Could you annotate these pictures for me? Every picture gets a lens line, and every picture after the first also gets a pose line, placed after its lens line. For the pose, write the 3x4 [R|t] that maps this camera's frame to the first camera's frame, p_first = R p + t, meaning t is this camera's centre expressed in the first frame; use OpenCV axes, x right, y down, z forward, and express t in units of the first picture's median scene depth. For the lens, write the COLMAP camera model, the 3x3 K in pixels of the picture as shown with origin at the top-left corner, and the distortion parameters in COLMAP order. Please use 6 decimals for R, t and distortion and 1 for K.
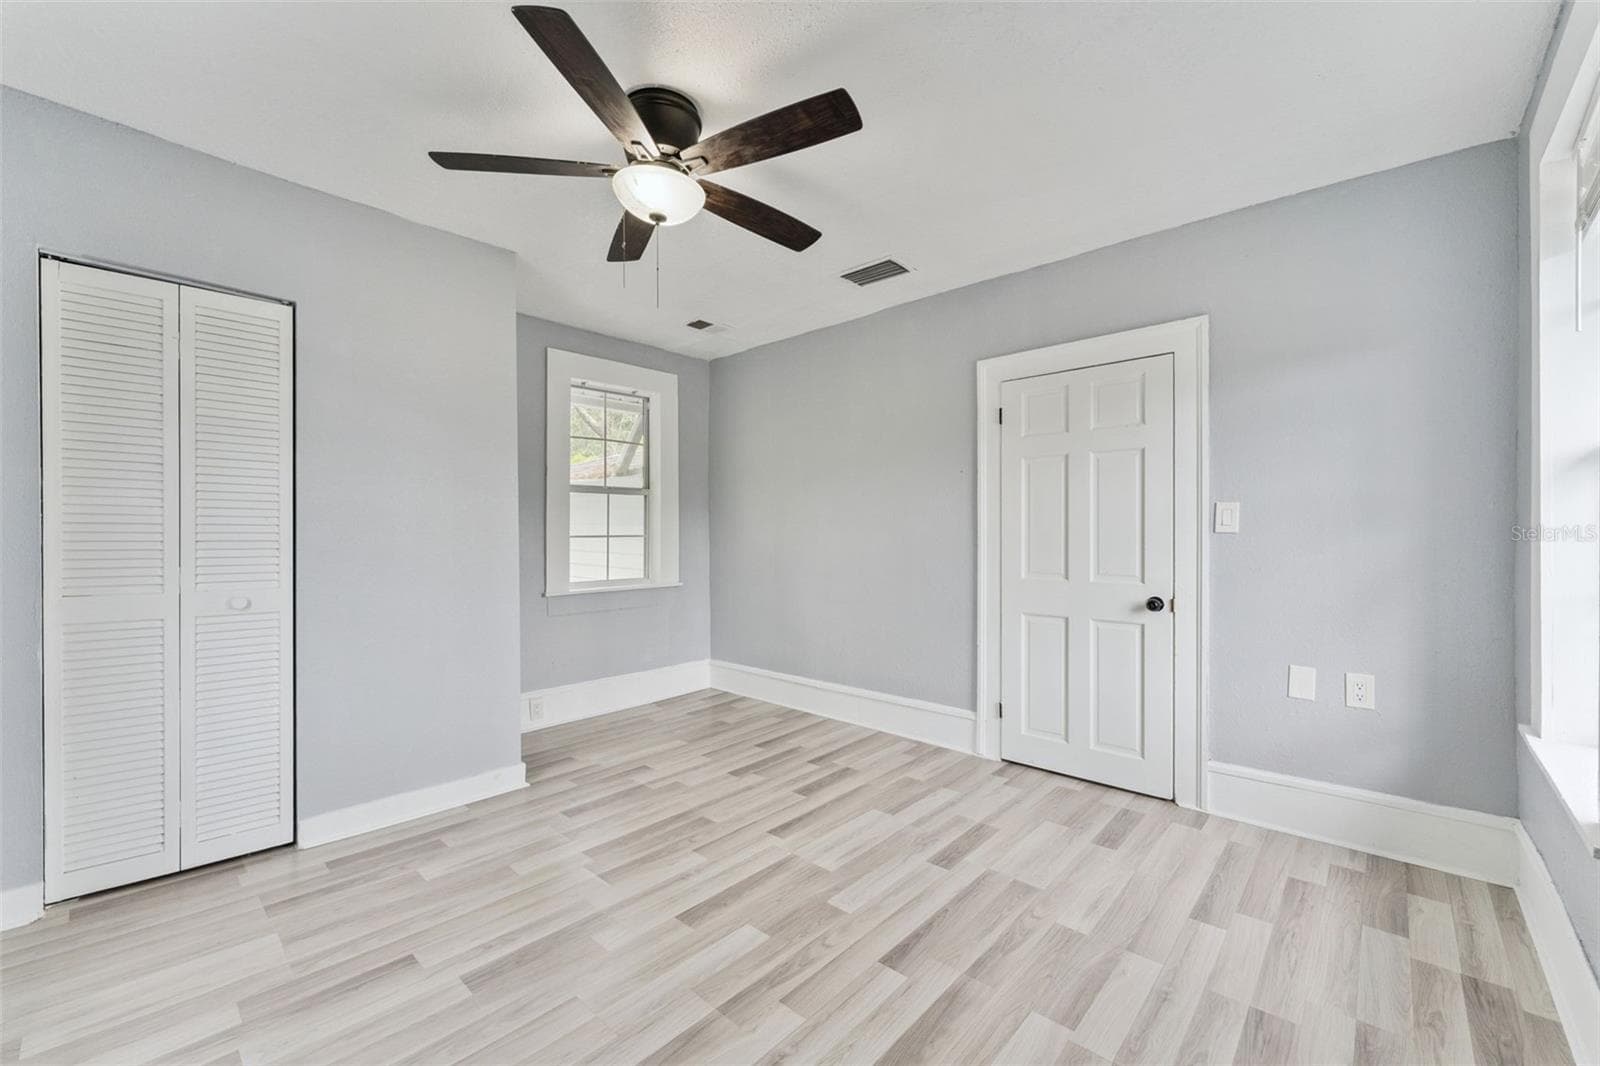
lens RADIAL K [[646.0, 0, 800.0], [0, 646.0, 533.0], [0, 0, 1]] dist [-0.000004, -0.000143]
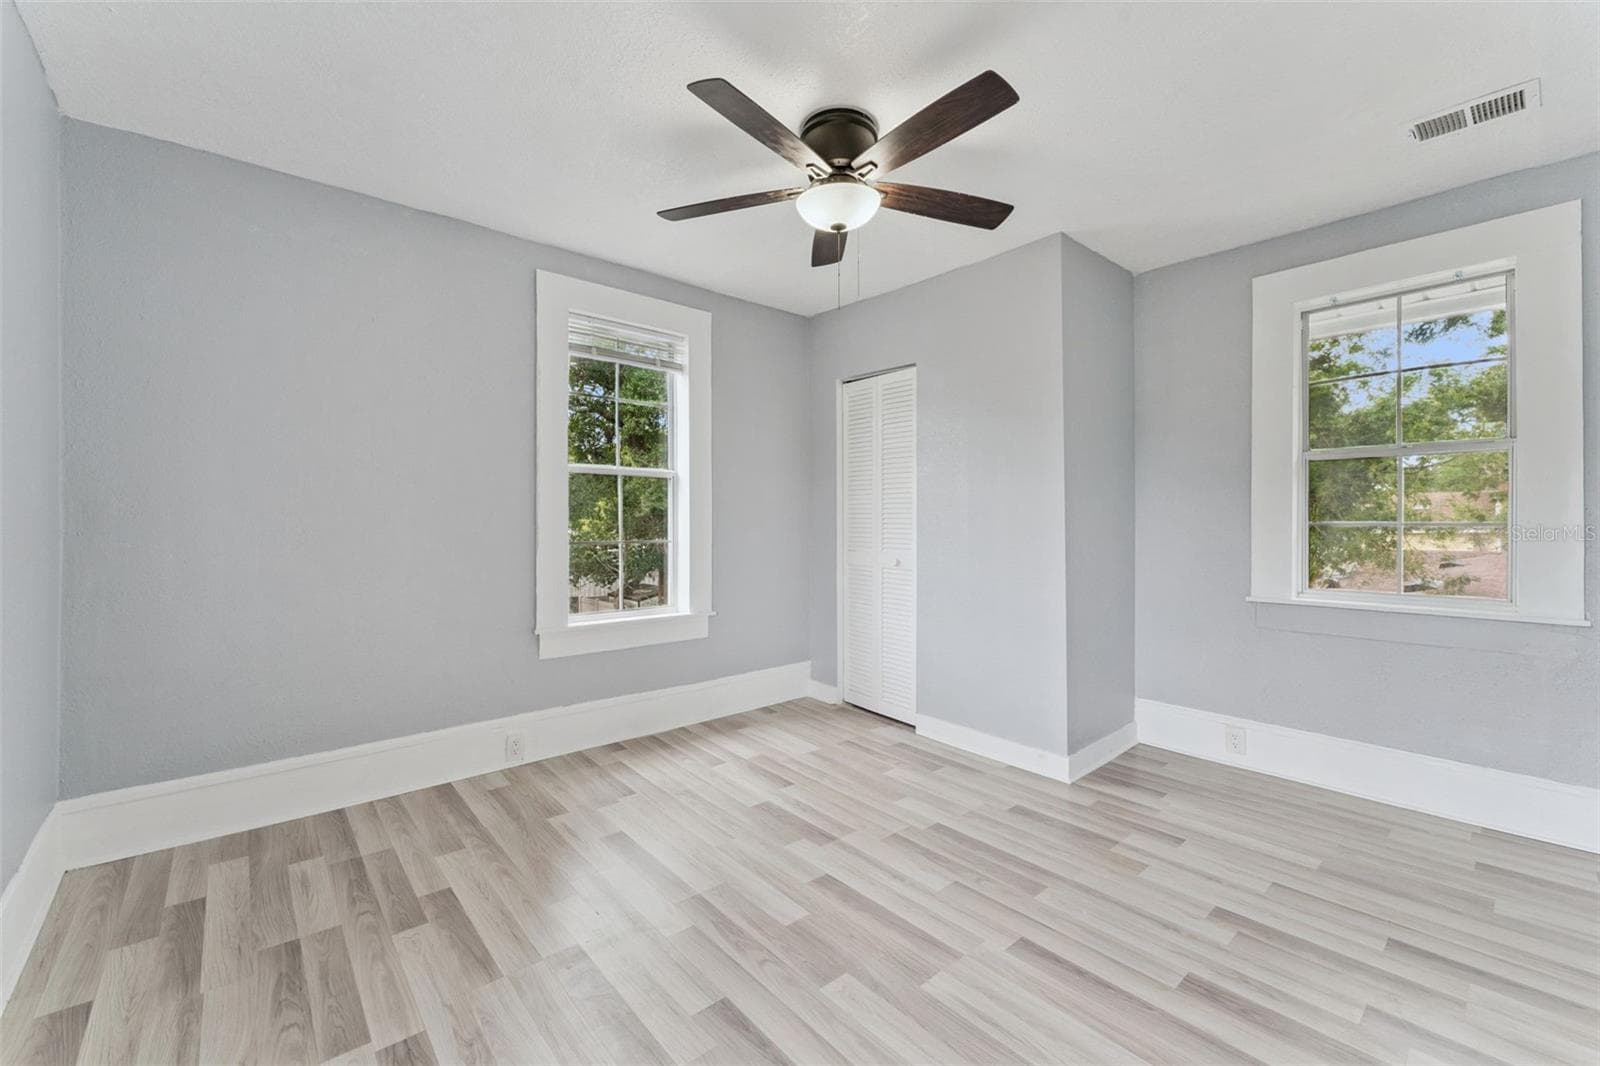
lens RADIAL K [[646.0, 0, 800.0], [0, 646.0, 533.0], [0, 0, 1]] dist [-0.000004, -0.000143]
pose [[-0.112060, 0.020181, -0.993496, 0.702215], [-0.002228, 0.999786, 0.020560, -0.006597], [0.993699, 0.004517, -0.111991, 0.845008]]
